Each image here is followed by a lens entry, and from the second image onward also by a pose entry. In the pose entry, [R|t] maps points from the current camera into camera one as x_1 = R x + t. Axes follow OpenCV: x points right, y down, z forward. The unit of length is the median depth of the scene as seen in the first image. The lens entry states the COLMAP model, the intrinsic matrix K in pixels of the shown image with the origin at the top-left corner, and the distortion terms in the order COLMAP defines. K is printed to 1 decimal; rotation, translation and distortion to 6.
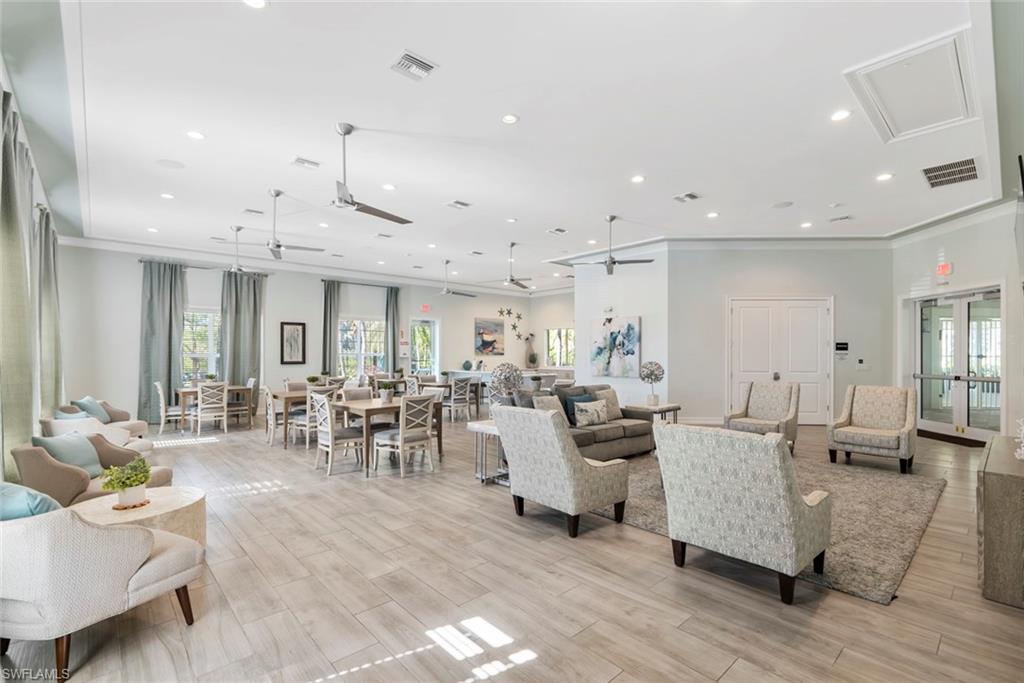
lens RADIAL K [[460.0, 0, 511.0], [0, 460.0, 347.6], [0, 0, 1]] dist [0.000067, -0.000002]
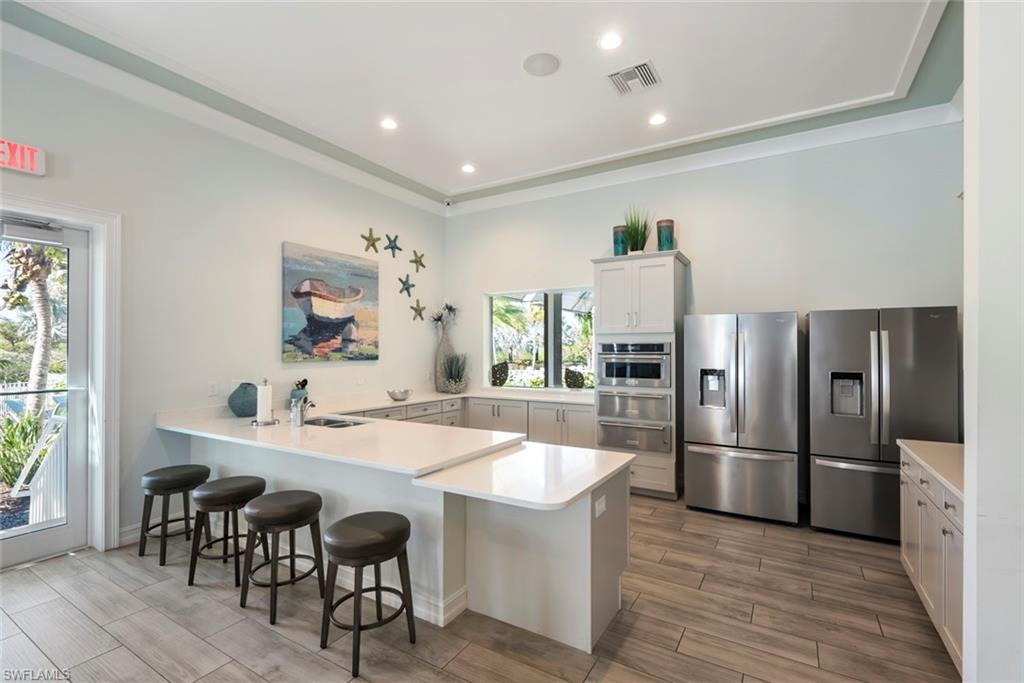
lens RADIAL K [[460.0, 0, 512.1], [0, 460.0, 344.5], [0, 0, 1]] dist [0.000067, -0.000002]
pose [[0.960235, 0.003796, 0.279168, -0.015170], [-0.004233, 0.999991, 0.000963, 0.003065], [-0.279162, -0.002106, 0.960242, 0.636141]]
